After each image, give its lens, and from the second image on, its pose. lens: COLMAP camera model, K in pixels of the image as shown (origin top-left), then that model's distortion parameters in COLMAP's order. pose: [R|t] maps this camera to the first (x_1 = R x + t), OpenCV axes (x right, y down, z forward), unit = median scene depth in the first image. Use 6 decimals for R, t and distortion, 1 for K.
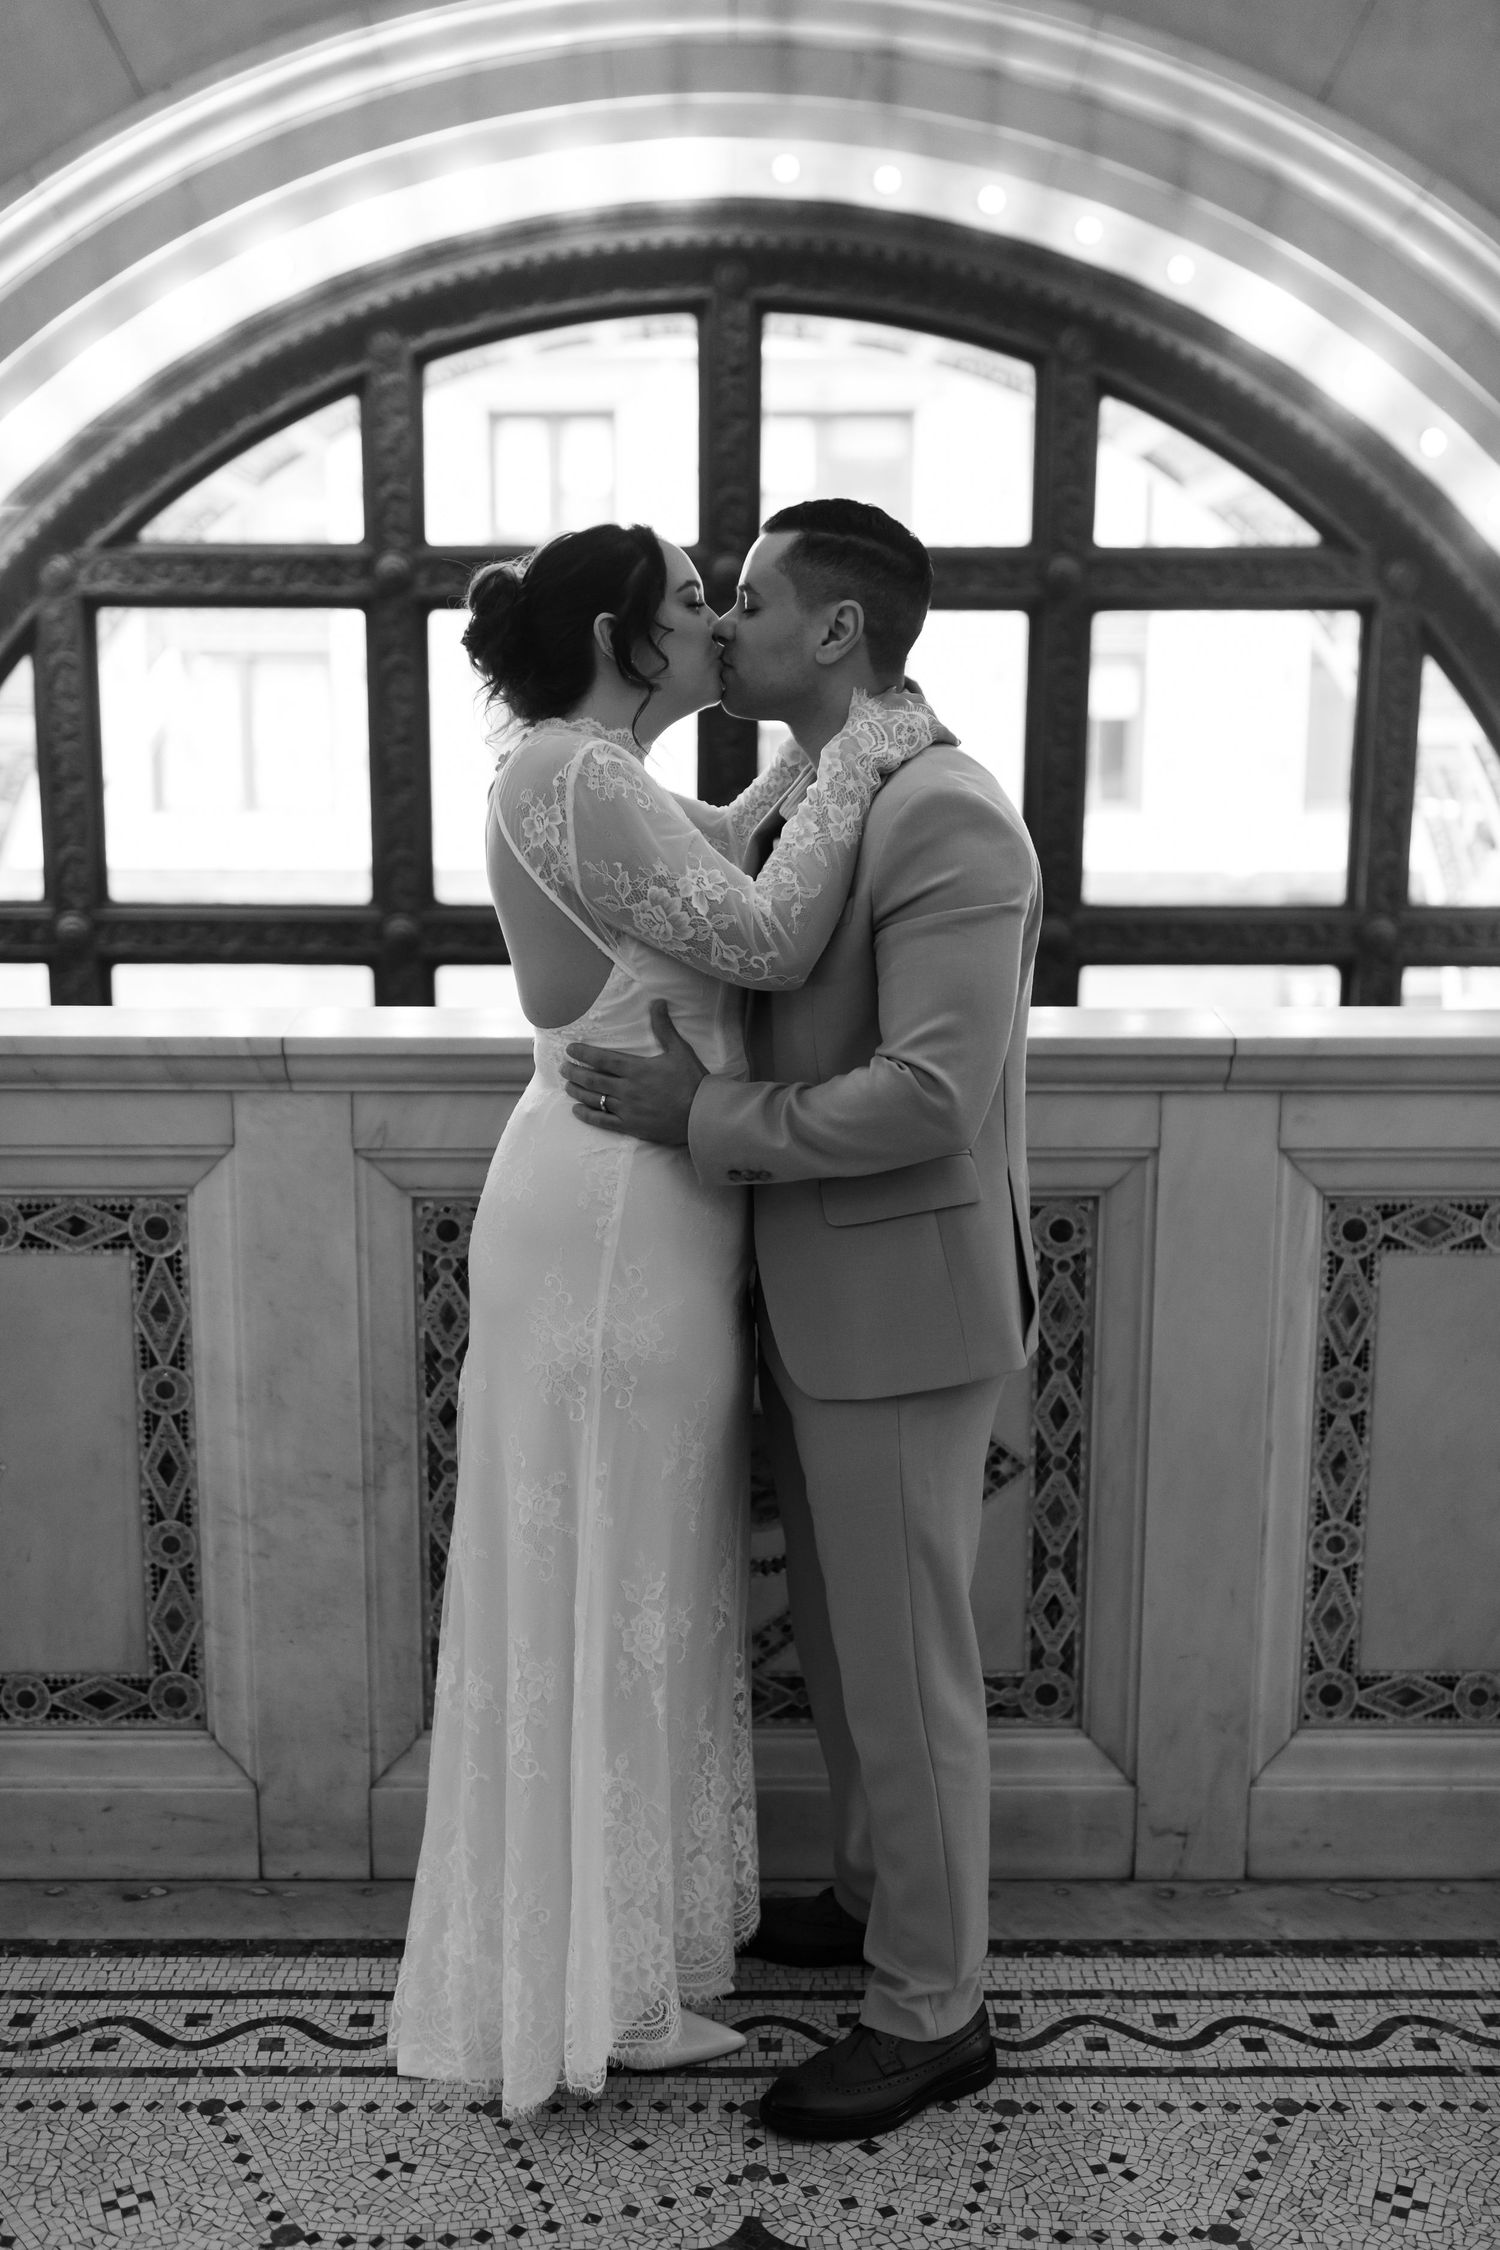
lens RADIAL K [[2282.0, 0, 717.4], [0, 2282.0, 1146.7], [0, 0, 1]] dist [0.005865, -0.018630]
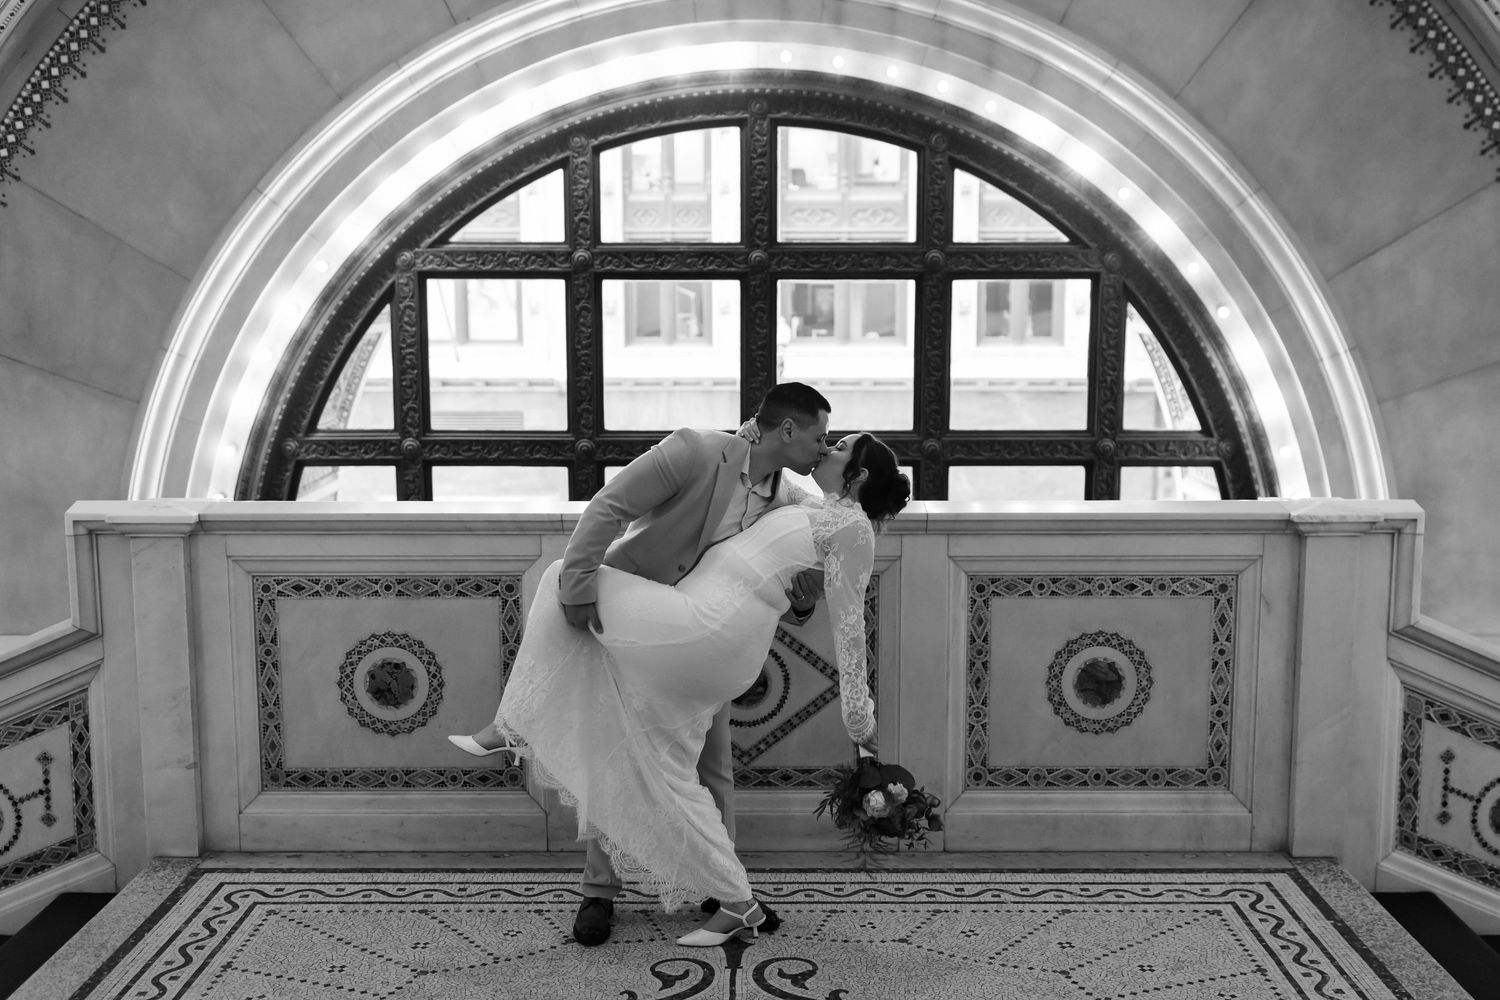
lens RADIAL K [[1509.0, 0, 750.0], [0, 1509.0, 500.0], [0, 0, 1]] dist [0.010272, -0.022799]
pose [[0.999877, -0.001558, -0.015631, 0.019144], [0.000863, 0.999013, -0.044414, 0.004979], [0.015685, 0.044395, 0.998891, -0.269055]]
